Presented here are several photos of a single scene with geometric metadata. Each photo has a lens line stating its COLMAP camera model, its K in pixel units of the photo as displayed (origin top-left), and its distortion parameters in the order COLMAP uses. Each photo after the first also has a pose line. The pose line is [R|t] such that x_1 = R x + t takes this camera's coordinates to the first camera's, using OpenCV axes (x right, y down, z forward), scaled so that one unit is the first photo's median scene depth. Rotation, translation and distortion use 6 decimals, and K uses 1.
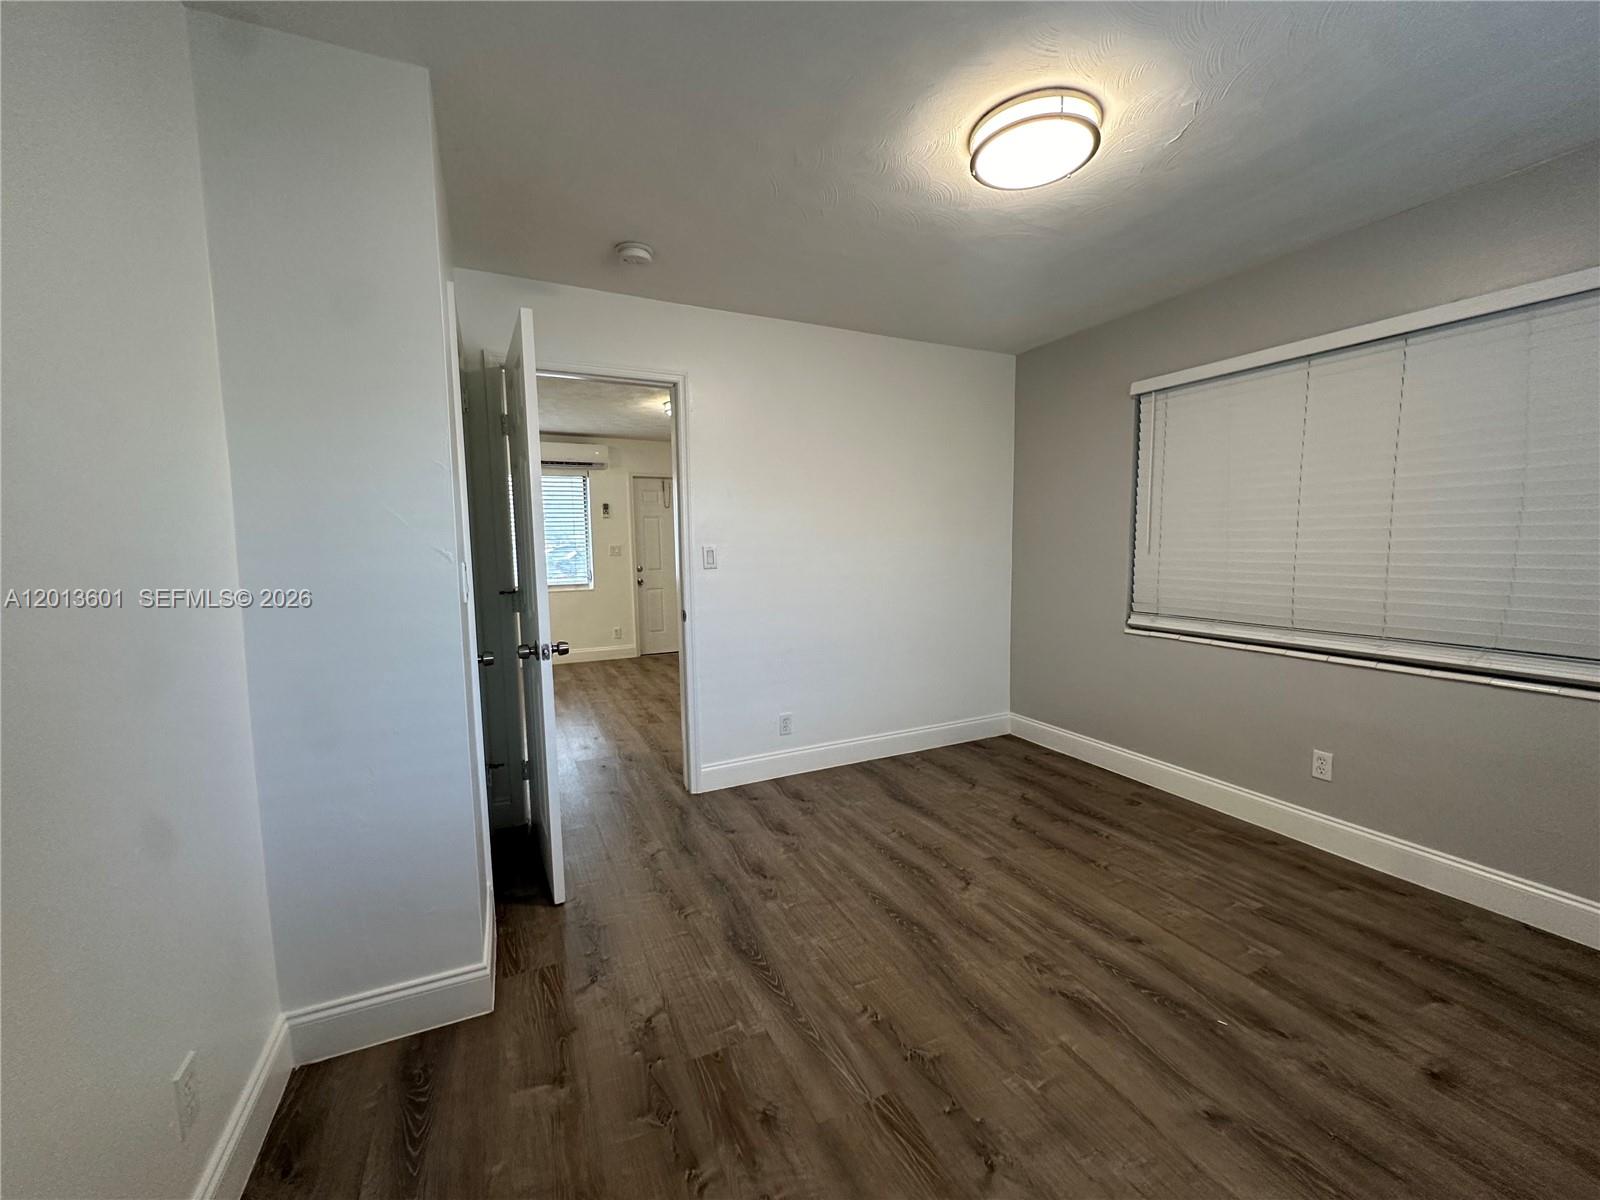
lens RADIAL K [[635.6, 0, 804.7], [0, 635.6, 608.4], [0, 0, 1]] dist [-0.005224, 0.001204]
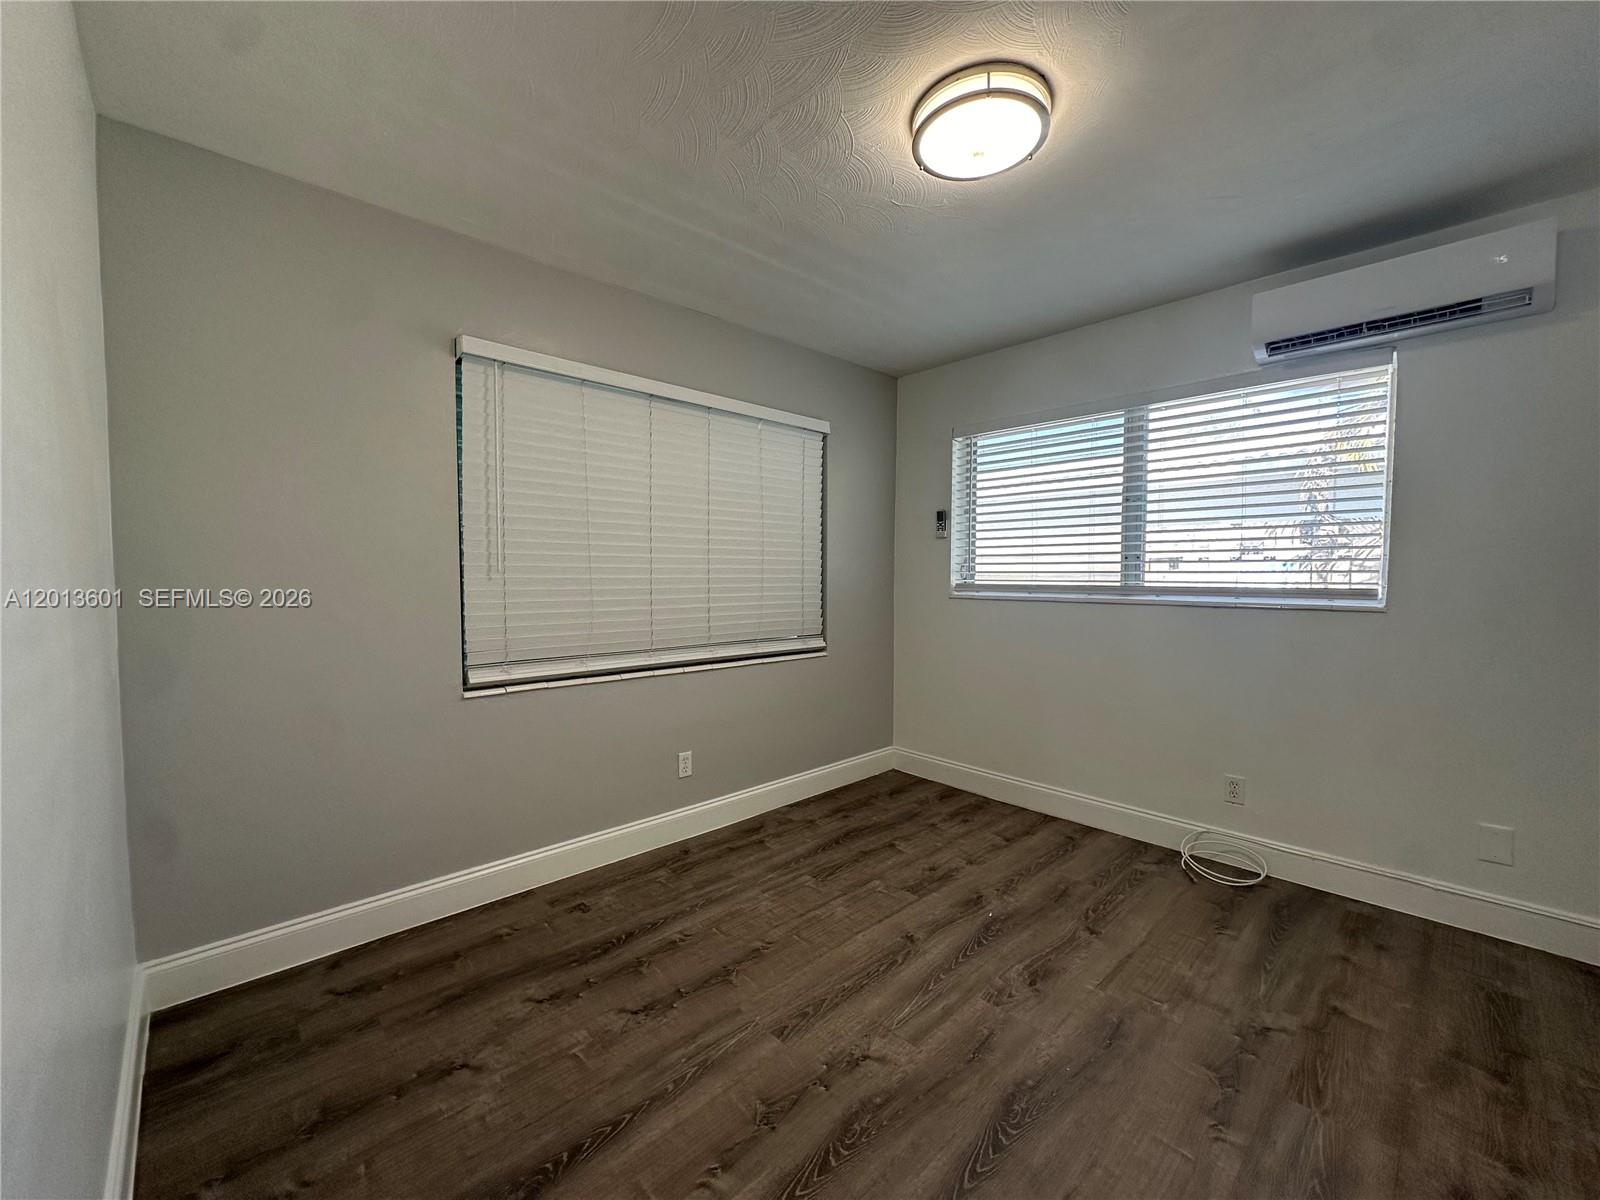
lens RADIAL K [[635.6, 0, 804.1], [0, 635.6, 603.5], [0, 0, 1]] dist [-0.005224, 0.001204]
pose [[-0.300213, -0.029216, 0.953425, -0.375033], [0.102676, 0.992734, 0.062751, -0.102206], [-0.948330, 0.116733, -0.295031, 1.278750]]
